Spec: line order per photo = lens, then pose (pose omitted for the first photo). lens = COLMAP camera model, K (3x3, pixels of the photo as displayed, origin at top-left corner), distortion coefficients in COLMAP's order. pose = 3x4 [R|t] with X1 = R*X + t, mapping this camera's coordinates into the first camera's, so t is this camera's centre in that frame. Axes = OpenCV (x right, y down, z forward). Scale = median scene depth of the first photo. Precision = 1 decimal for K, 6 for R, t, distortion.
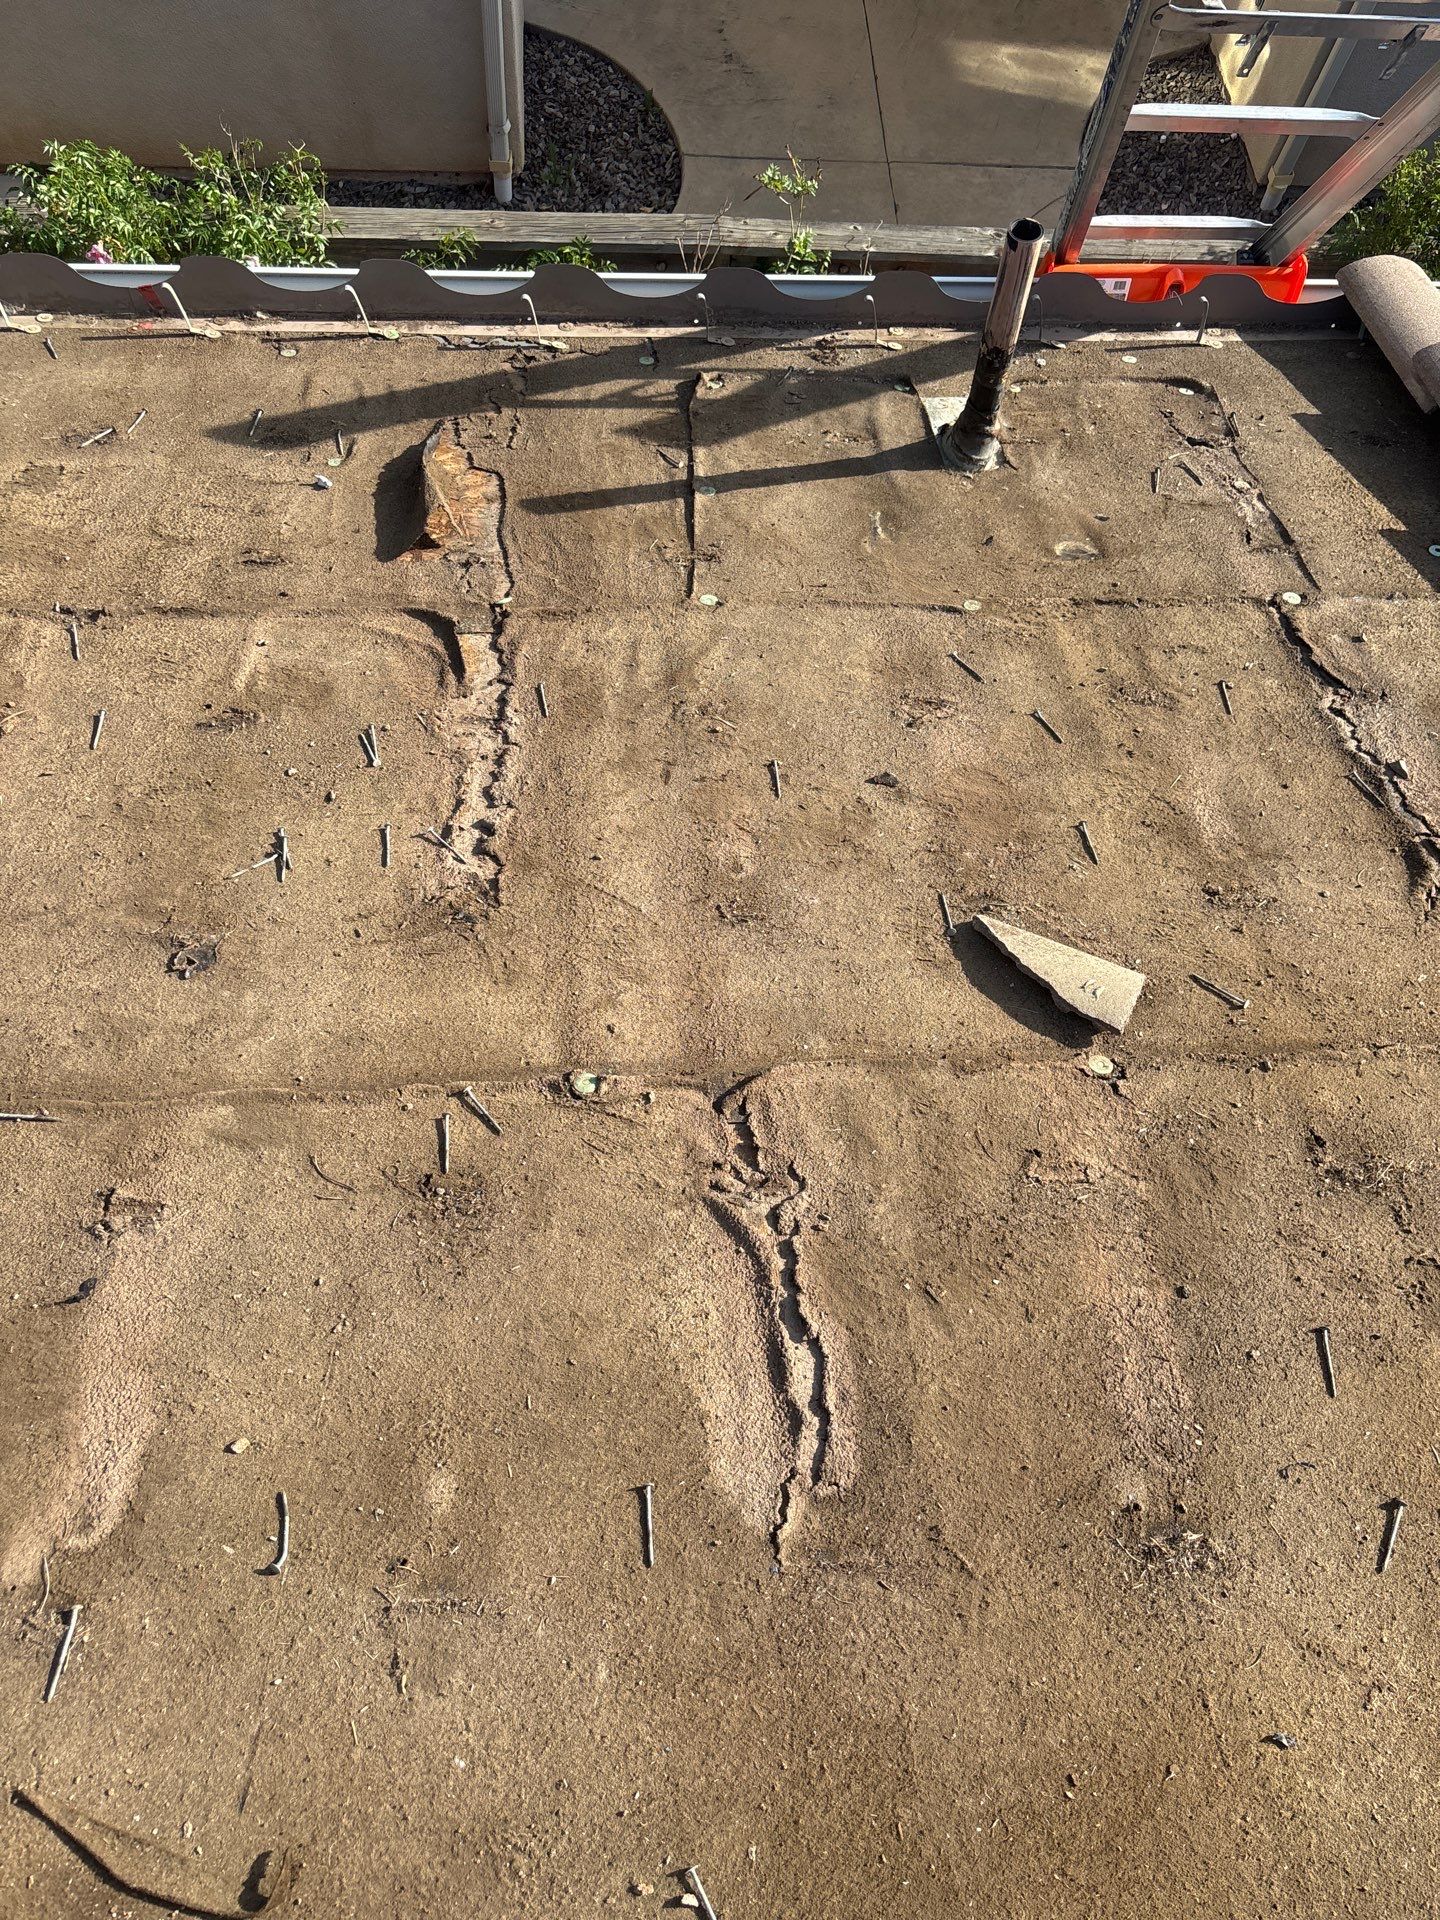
lens RADIAL K [[1508.0, 0, 720.0], [0, 1508.0, 960.0], [0, 0, 1]] dist [0.059184, -0.045731]
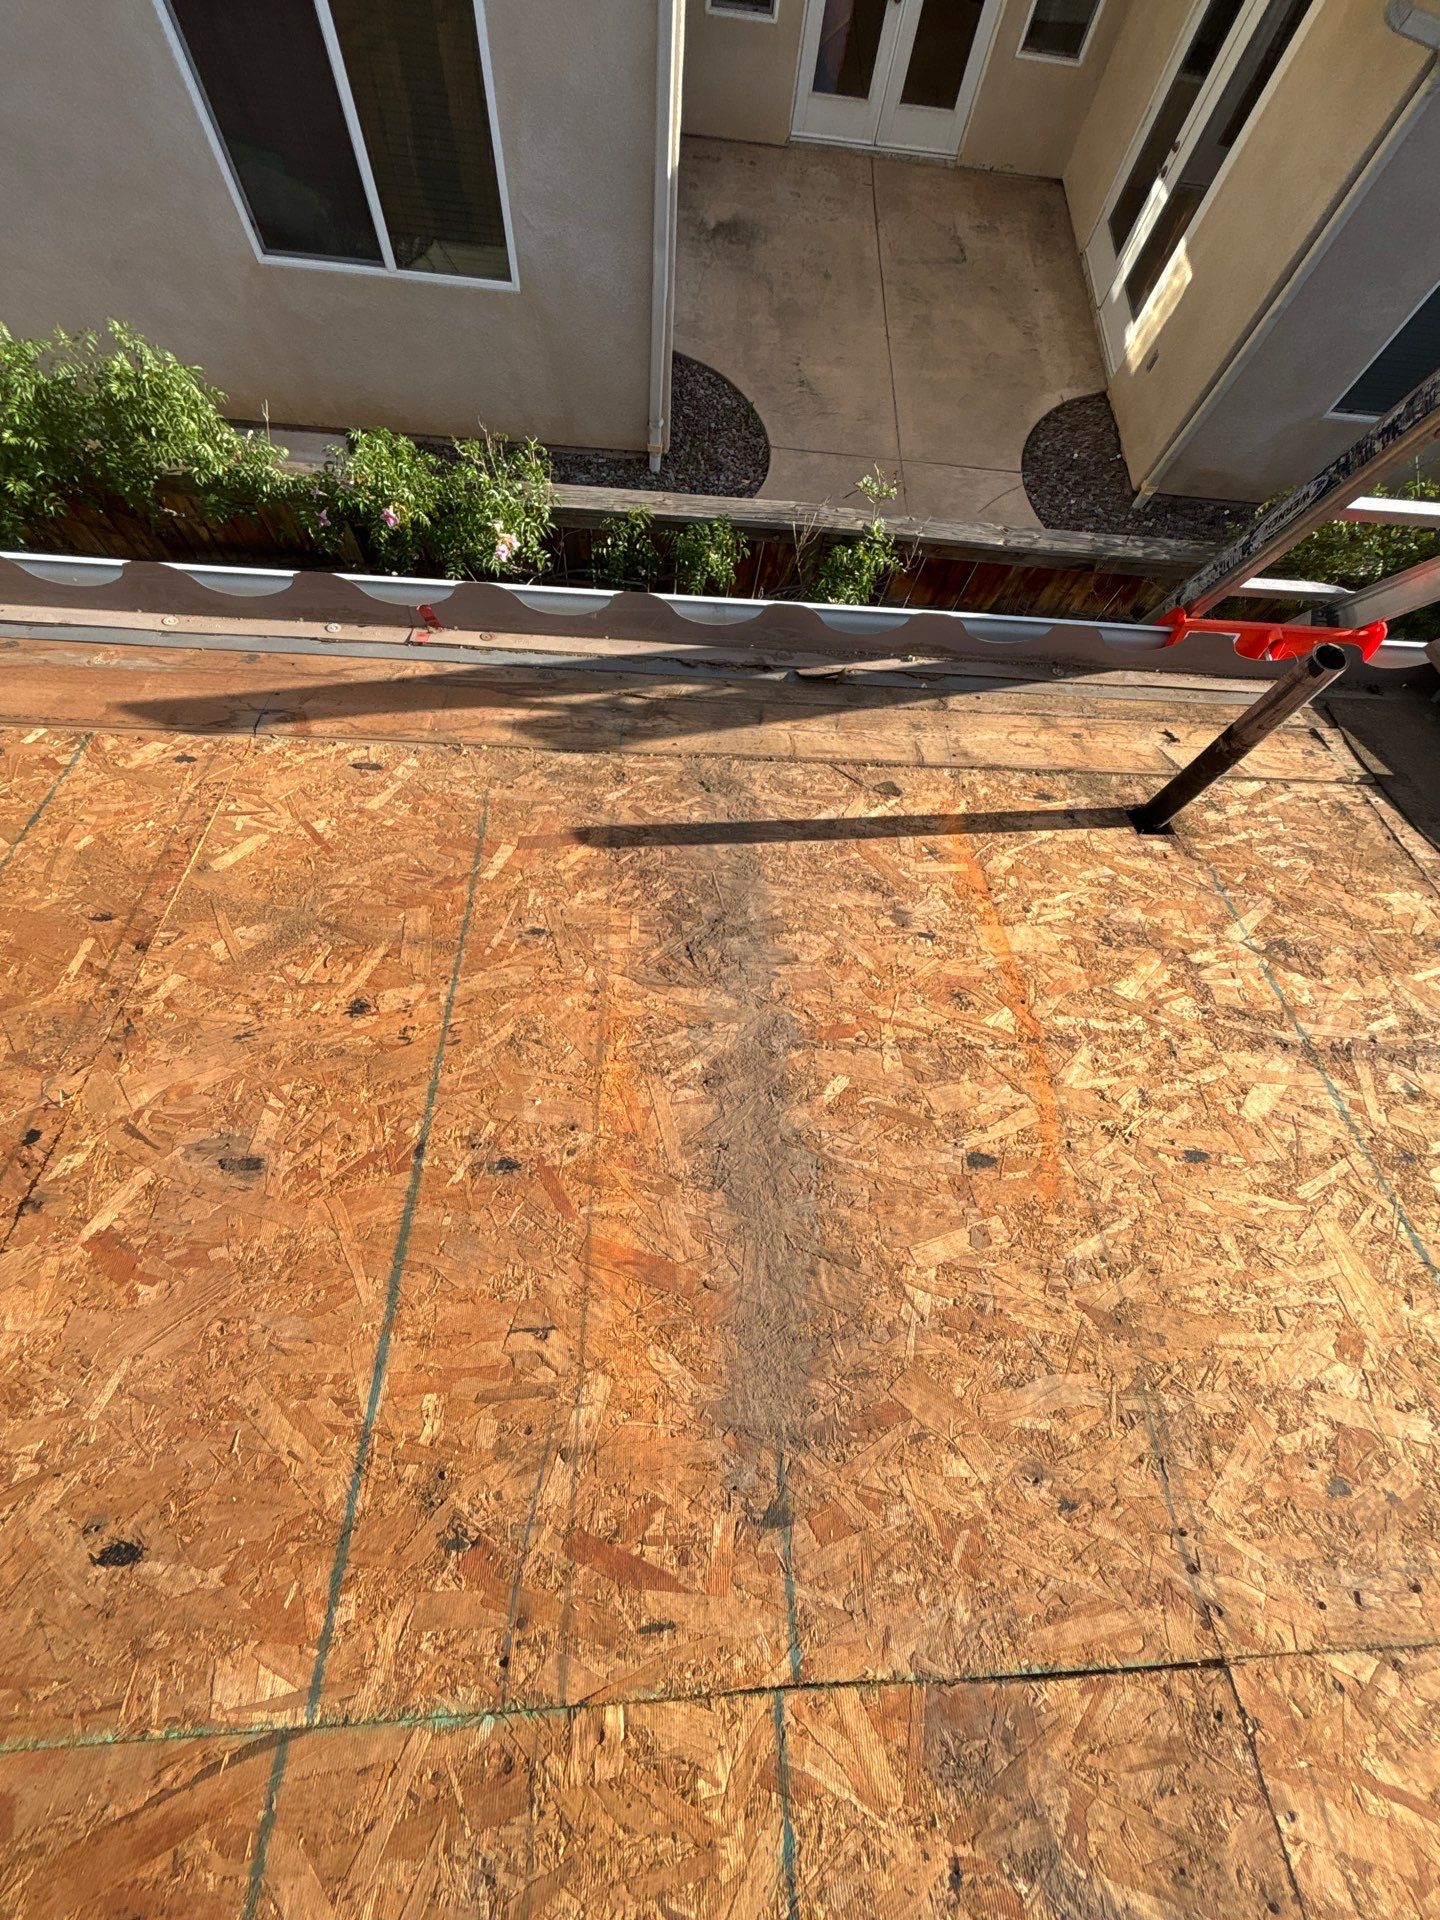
lens RADIAL K [[807.8, 0, 728.4], [0, 807.8, 956.6], [0, 0, 1]] dist [0.011498, 0.000136]
pose [[0.998271, 0.057042, 0.014176, -0.193688], [-0.058120, 0.993935, 0.093351, -0.338738], [-0.008765, -0.094014, 0.995532, 0.507920]]
